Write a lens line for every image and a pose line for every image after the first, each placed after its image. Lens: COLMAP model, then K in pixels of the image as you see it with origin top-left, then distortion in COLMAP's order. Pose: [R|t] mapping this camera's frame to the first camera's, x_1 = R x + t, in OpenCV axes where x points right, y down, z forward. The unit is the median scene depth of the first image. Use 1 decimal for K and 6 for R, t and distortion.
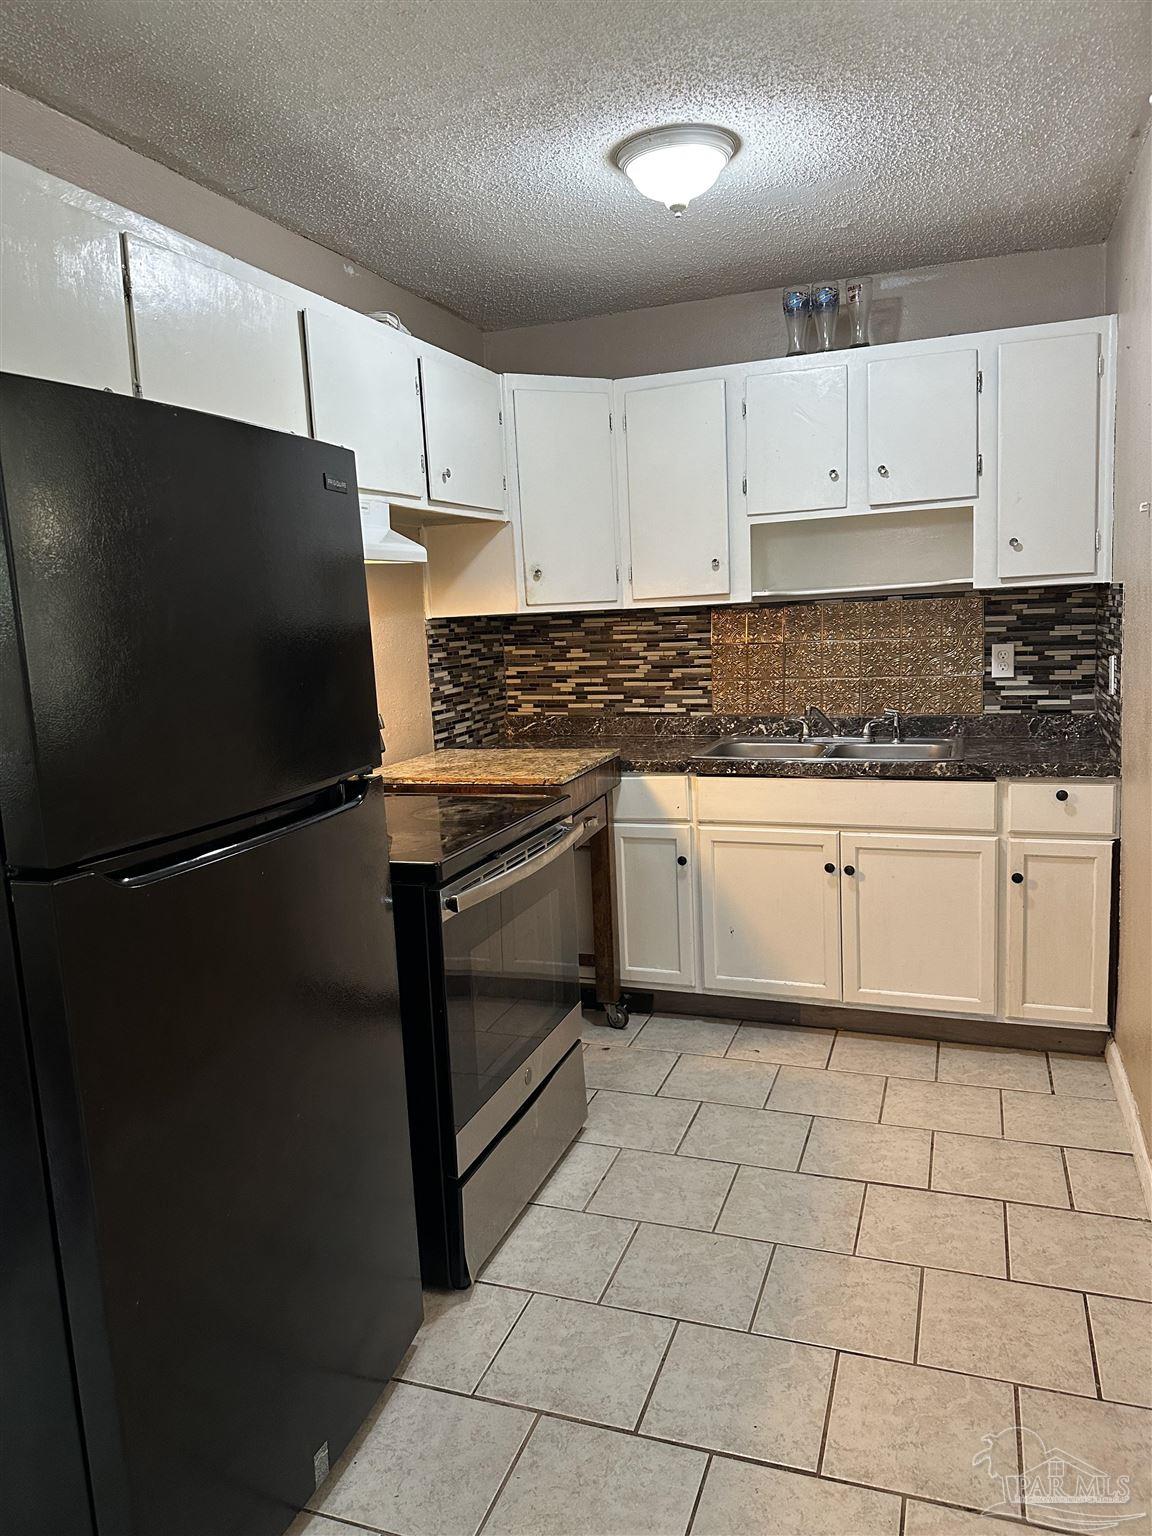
lens RADIAL K [[1075.7, 0, 571.0], [0, 1075.7, 764.3], [0, 0, 1]] dist [0.049392, -0.060768]
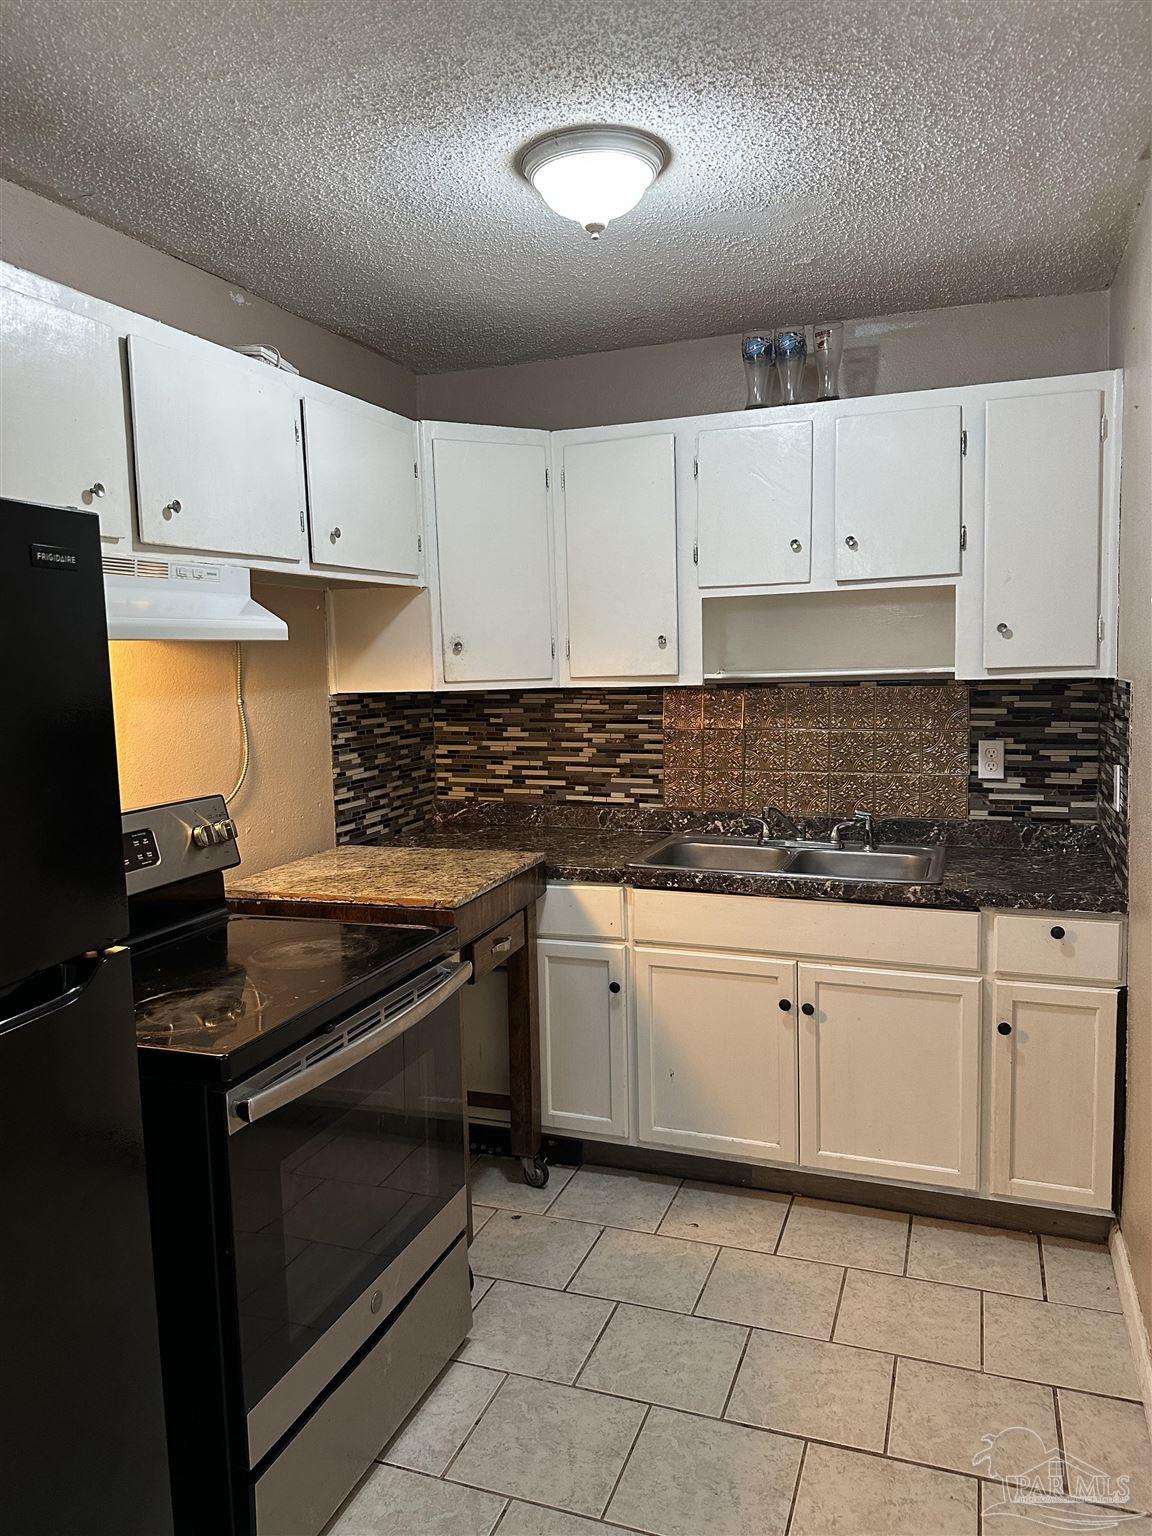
lens RADIAL K [[1075.7, 0, 580.3], [0, 1075.7, 759.2], [0, 0, 1]] dist [0.049392, -0.060768]
pose [[0.999732, 0.022989, 0.002858, 0.075280], [-0.022833, 0.998677, -0.046076, -0.054456], [-0.003914, 0.045999, 0.998934, 0.151437]]
